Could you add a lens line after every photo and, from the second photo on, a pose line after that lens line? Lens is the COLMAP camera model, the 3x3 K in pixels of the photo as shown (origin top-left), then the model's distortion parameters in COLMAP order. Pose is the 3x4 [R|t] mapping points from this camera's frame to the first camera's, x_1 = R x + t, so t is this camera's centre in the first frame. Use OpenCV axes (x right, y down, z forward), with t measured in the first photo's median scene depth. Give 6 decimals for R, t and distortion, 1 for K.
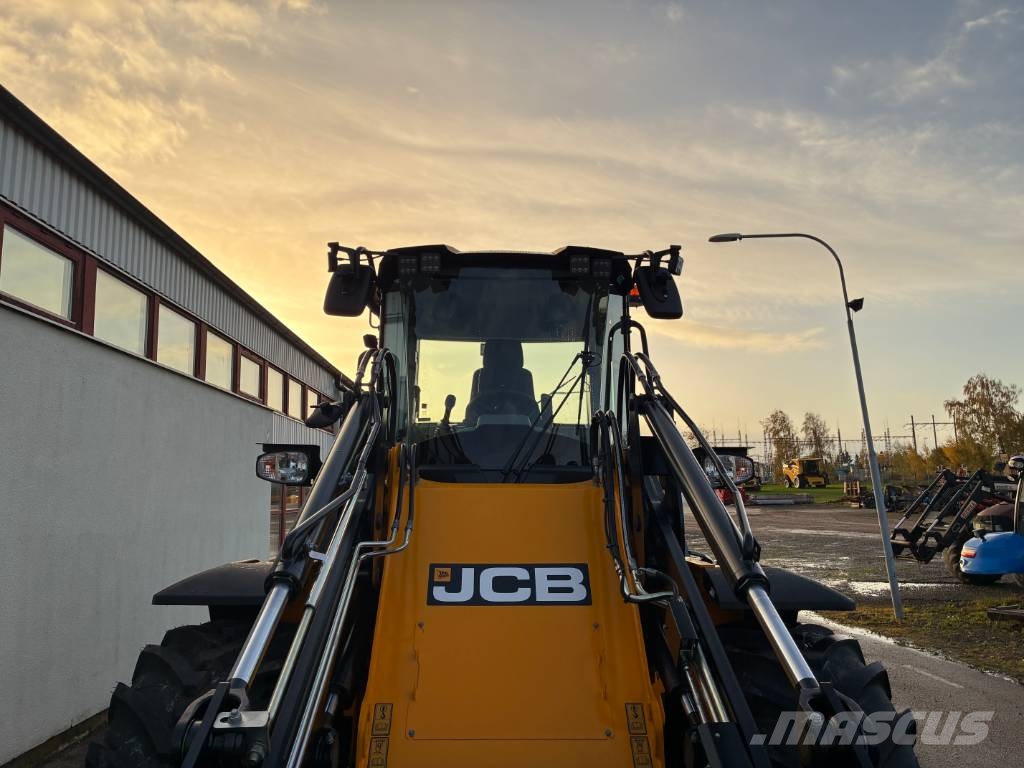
lens RADIAL K [[776.2, 0, 511.2], [0, 776.2, 384.9], [0, 0, 1]] dist [0.010831, -0.007943]
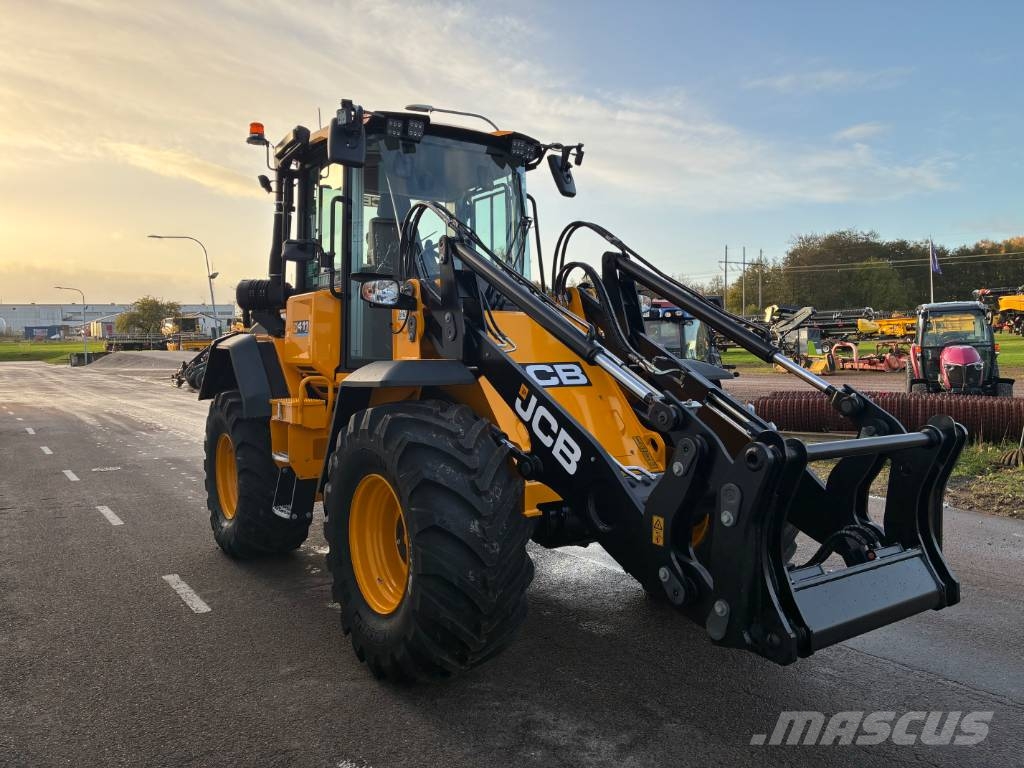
lens RADIAL K [[776.2, 0, 510.0], [0, 776.2, 384.2], [0, 0, 1]] dist [0.010831, -0.007943]
pose [[0.837236, -0.029750, 0.546032, -0.643330], [-0.070091, 0.984445, 0.161107, 0.028746], [-0.542331, -0.173157, 0.822128, -0.141764]]
